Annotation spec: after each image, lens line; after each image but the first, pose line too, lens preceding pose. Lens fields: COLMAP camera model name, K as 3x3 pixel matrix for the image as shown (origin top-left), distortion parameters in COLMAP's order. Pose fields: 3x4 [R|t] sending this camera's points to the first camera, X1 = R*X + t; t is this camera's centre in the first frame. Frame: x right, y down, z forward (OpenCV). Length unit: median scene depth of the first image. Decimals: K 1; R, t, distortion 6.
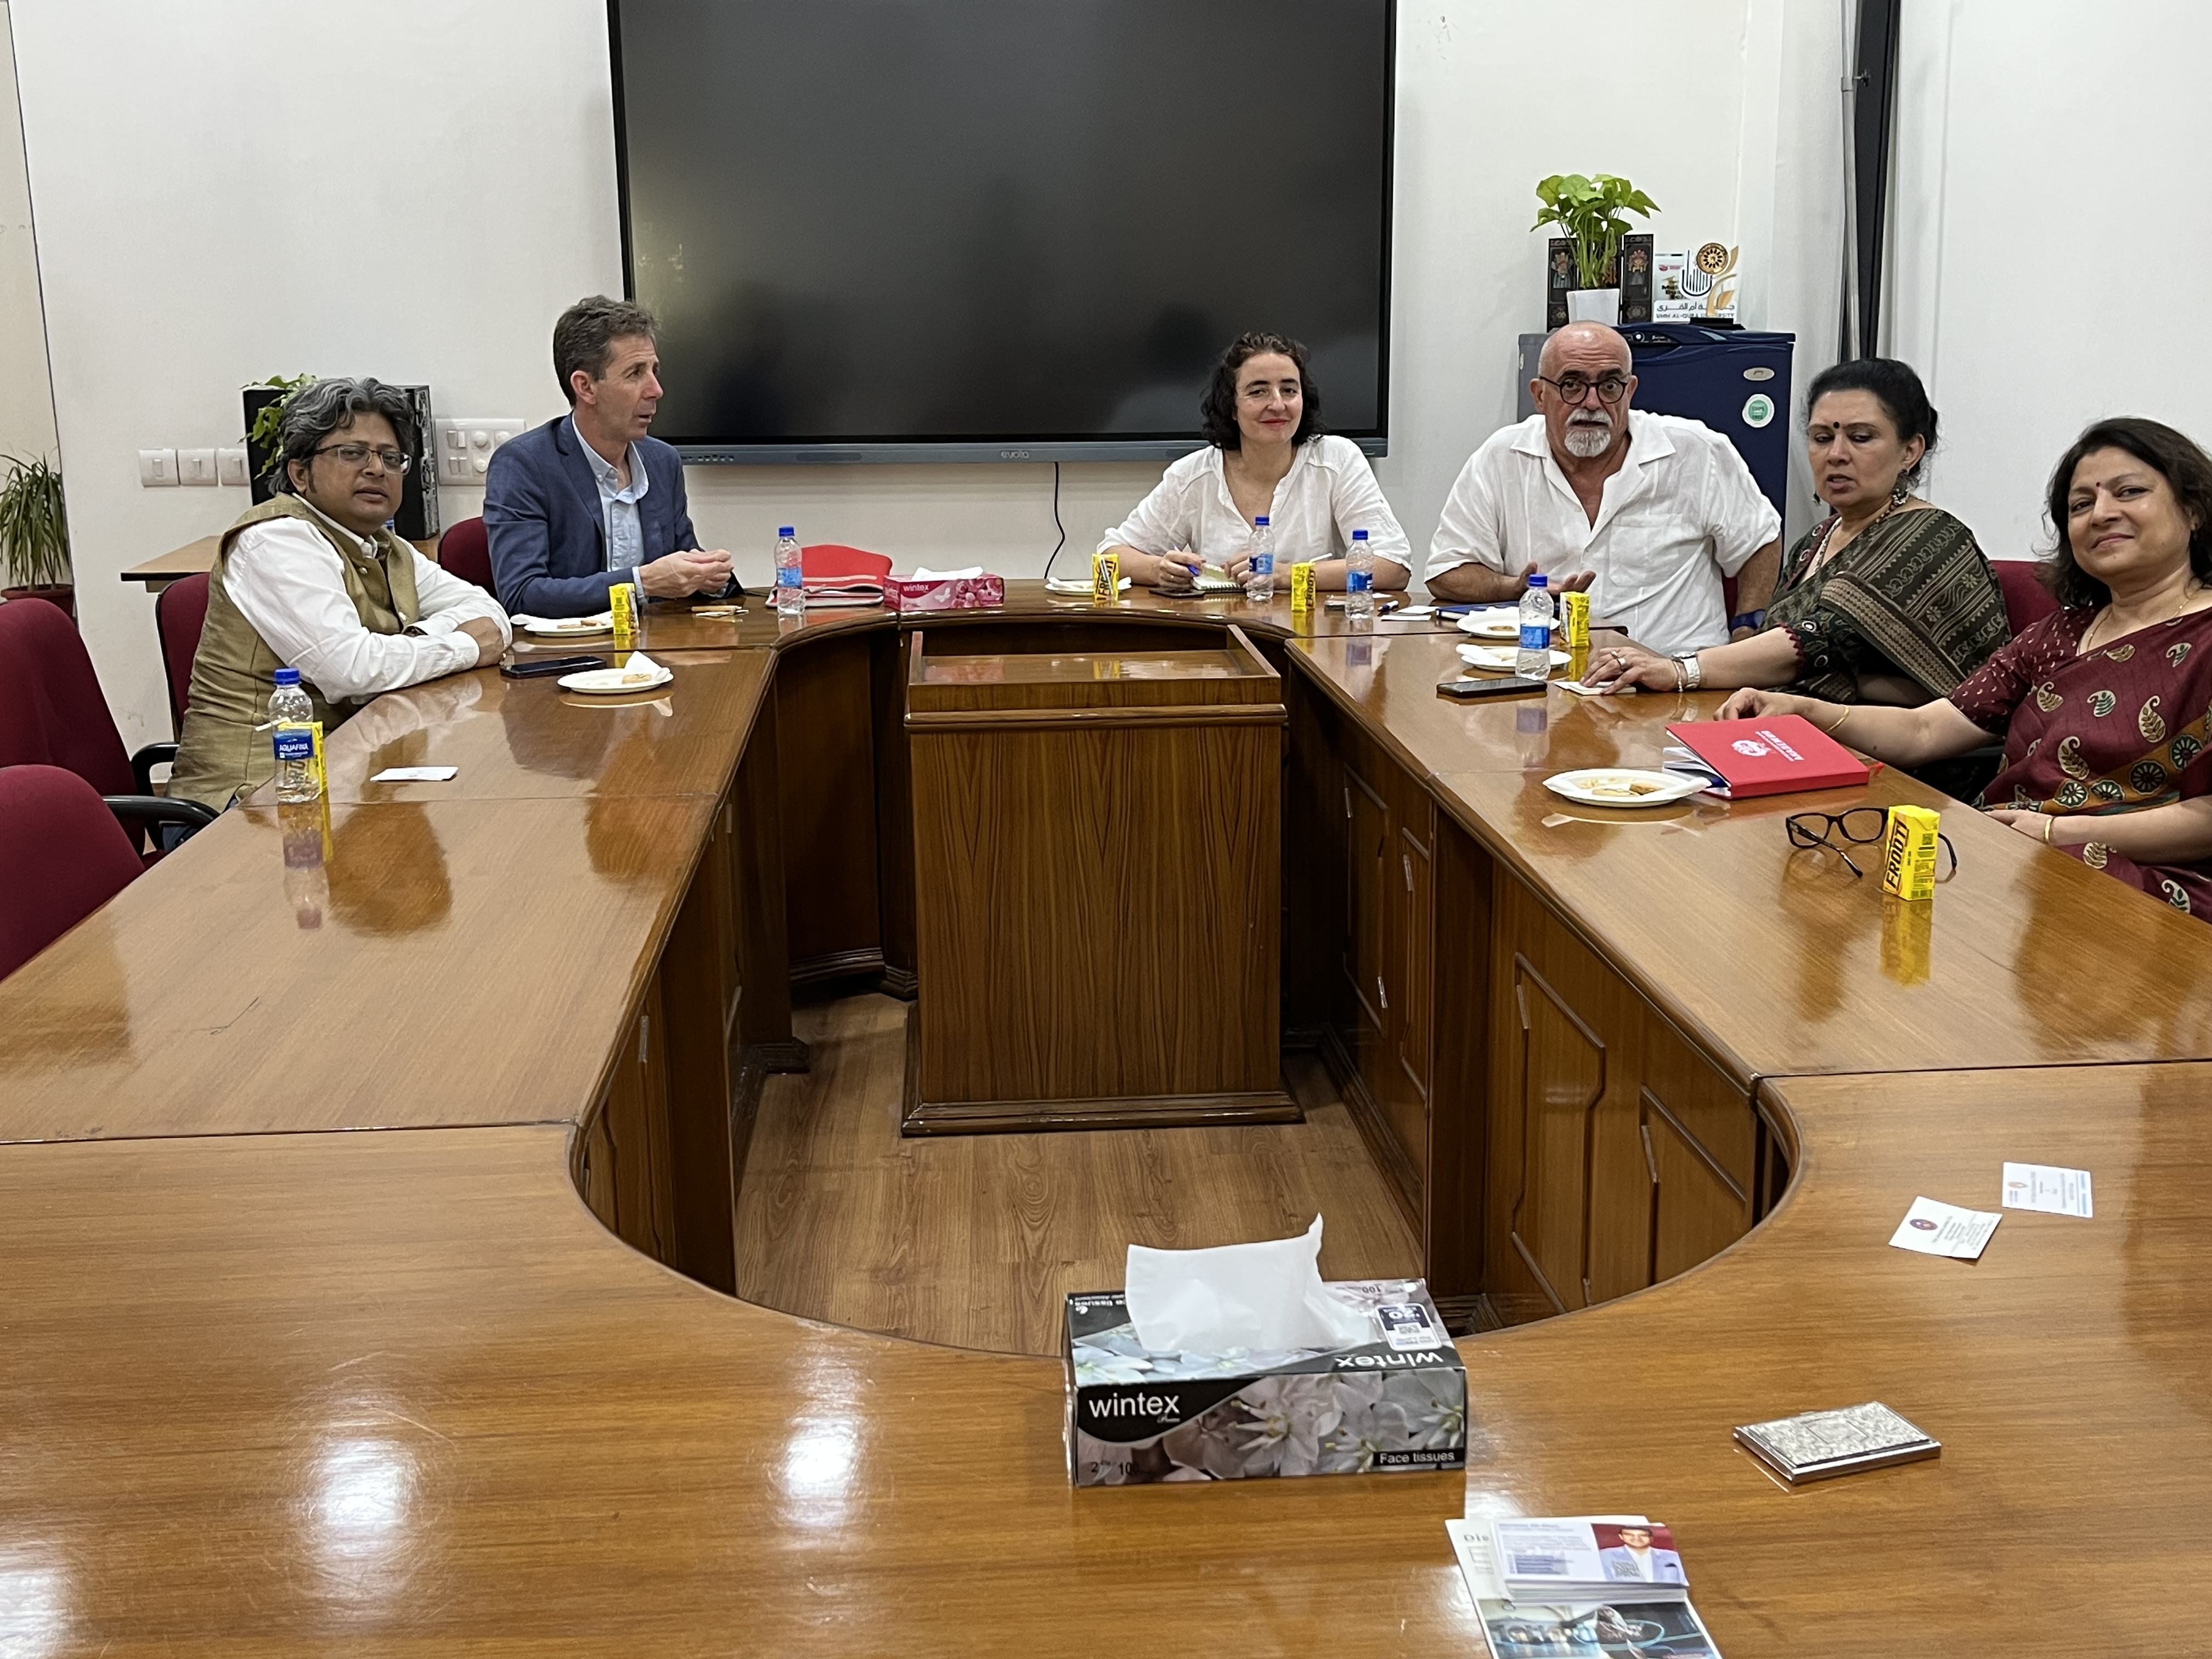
lens RADIAL K [[2416.8, 0, 1109.9], [0, 2416.8, 818.3], [0, 0, 1]] dist [0.083447, 0.000000]
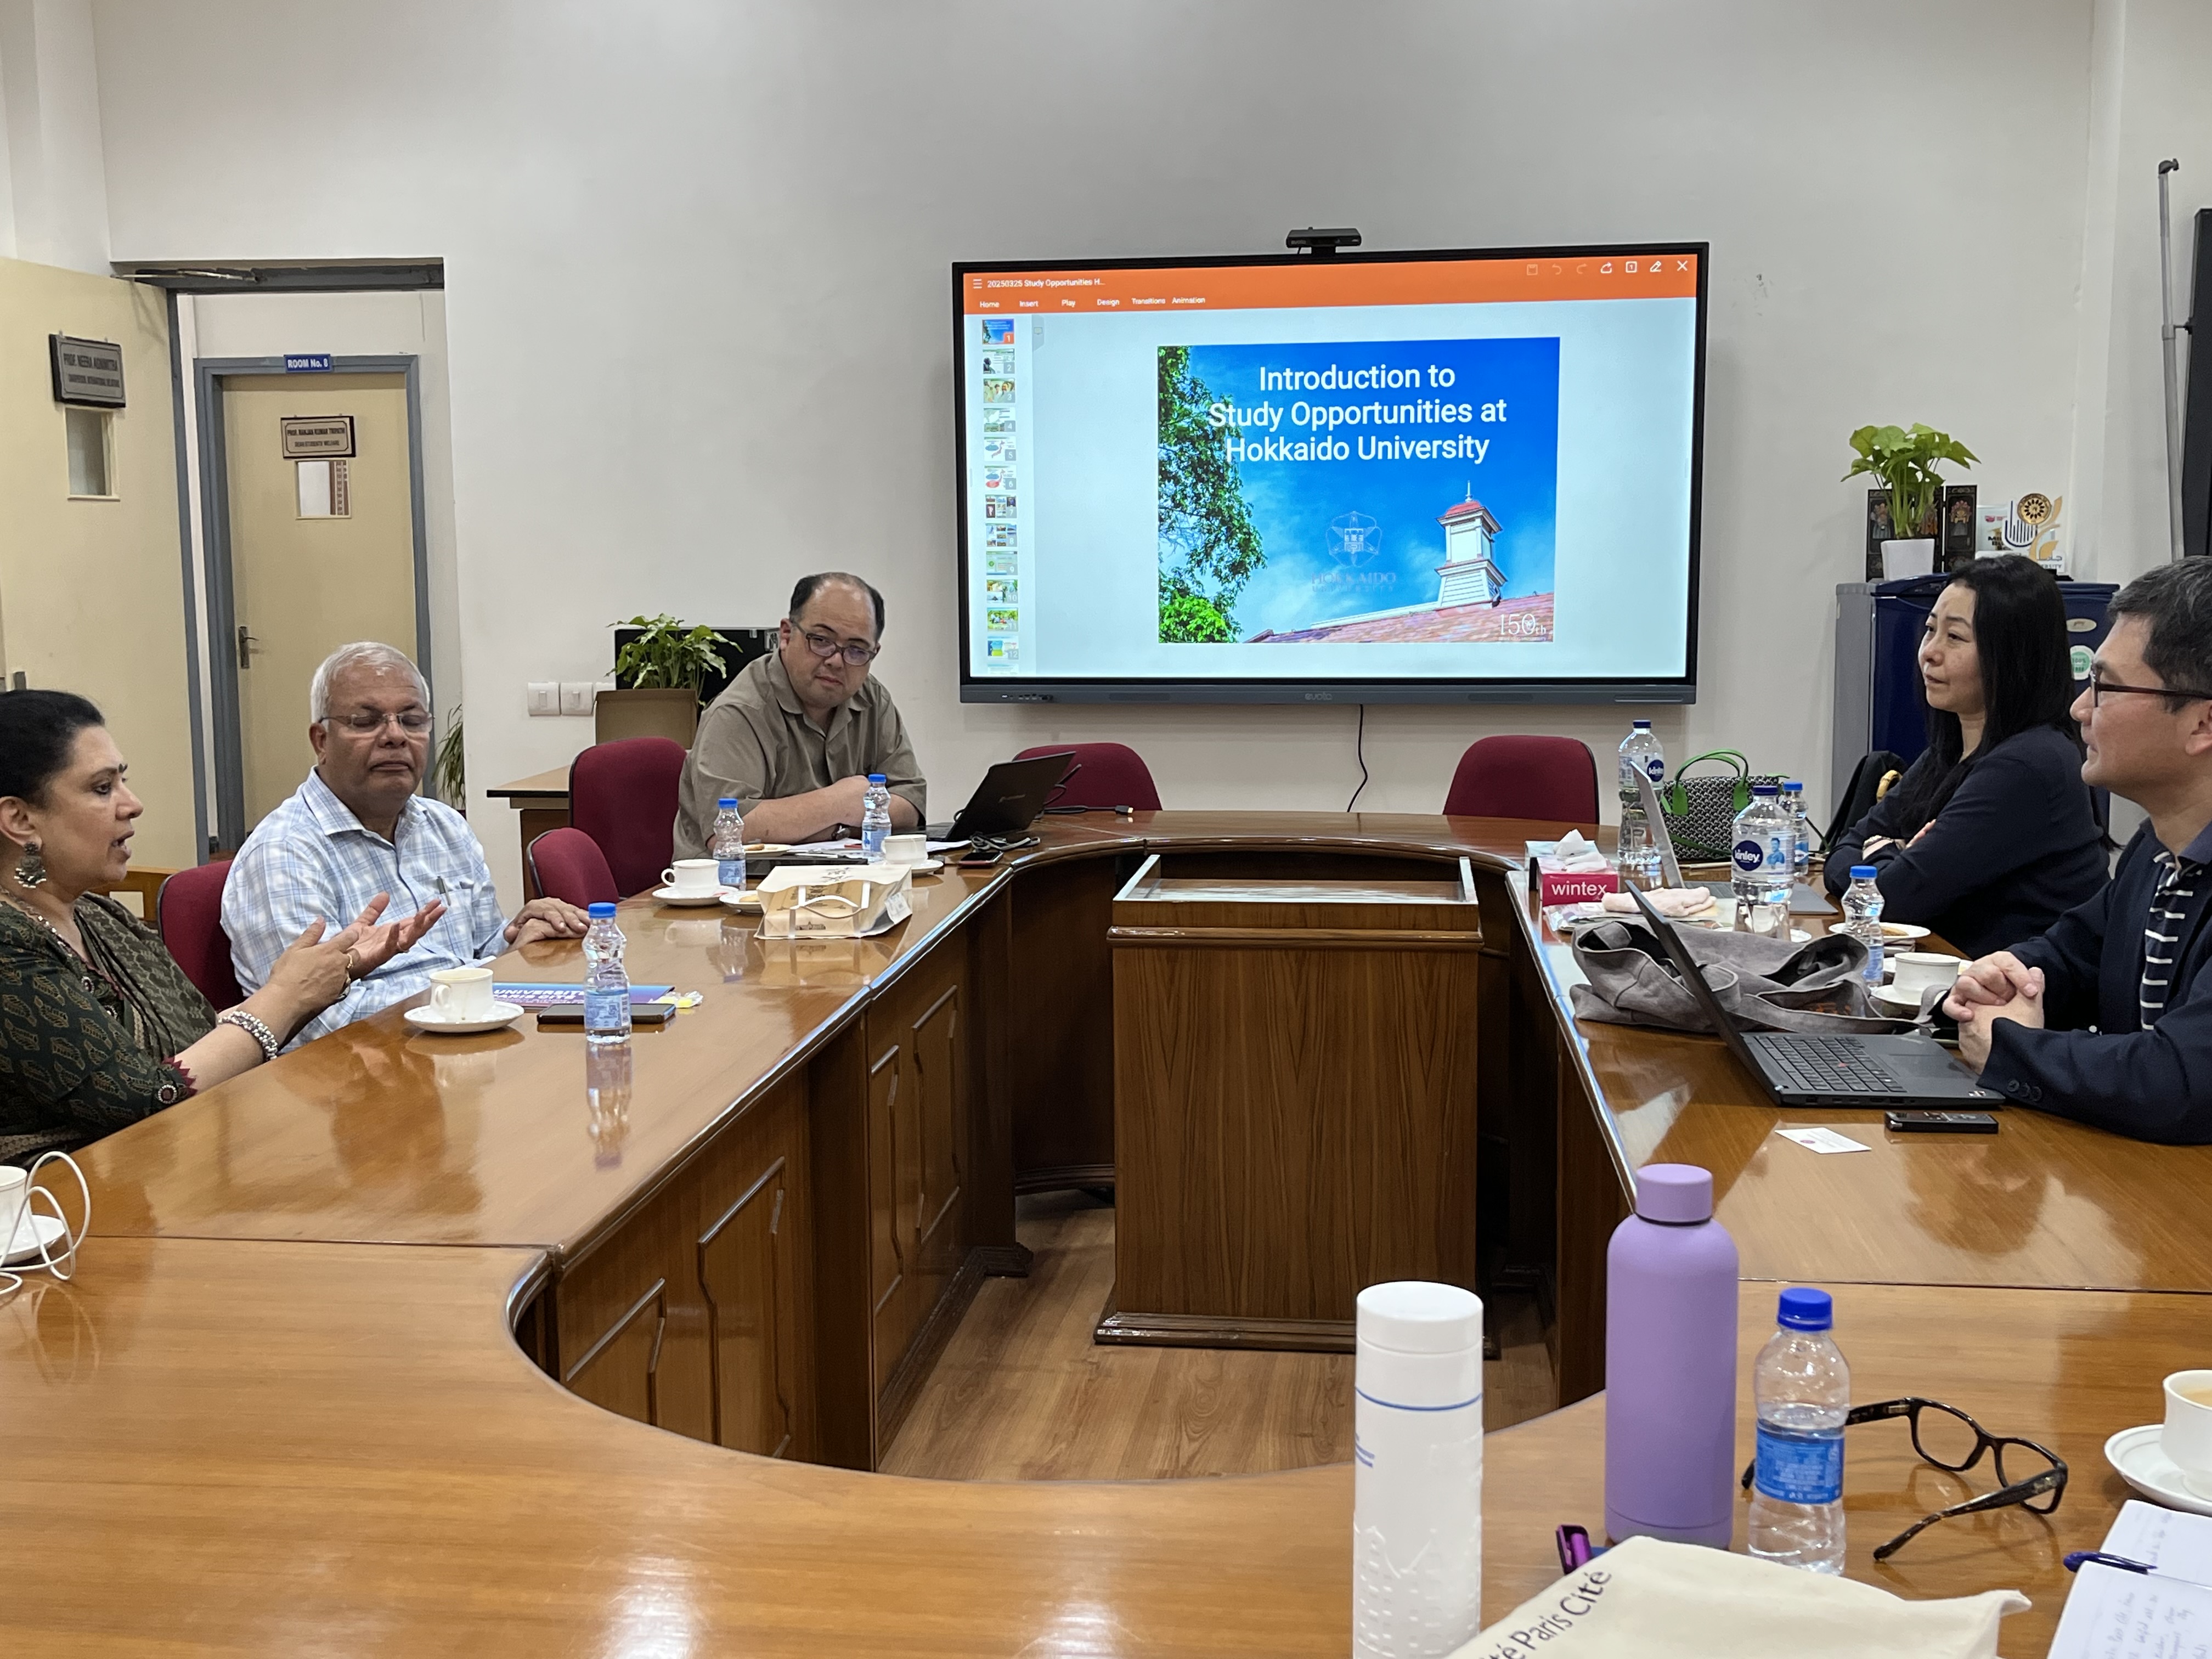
lens RADIAL K [[2416.8, 0, 1106.2], [0, 2416.8, 839.3], [0, 0, 1]] dist [0.083447, 0.000000]
pose [[0.978360, 0.027934, -0.205018, 0.122659], [-0.048507, 0.994197, -0.096019, 0.018274], [0.201146, 0.103886, 0.974037, -0.015602]]
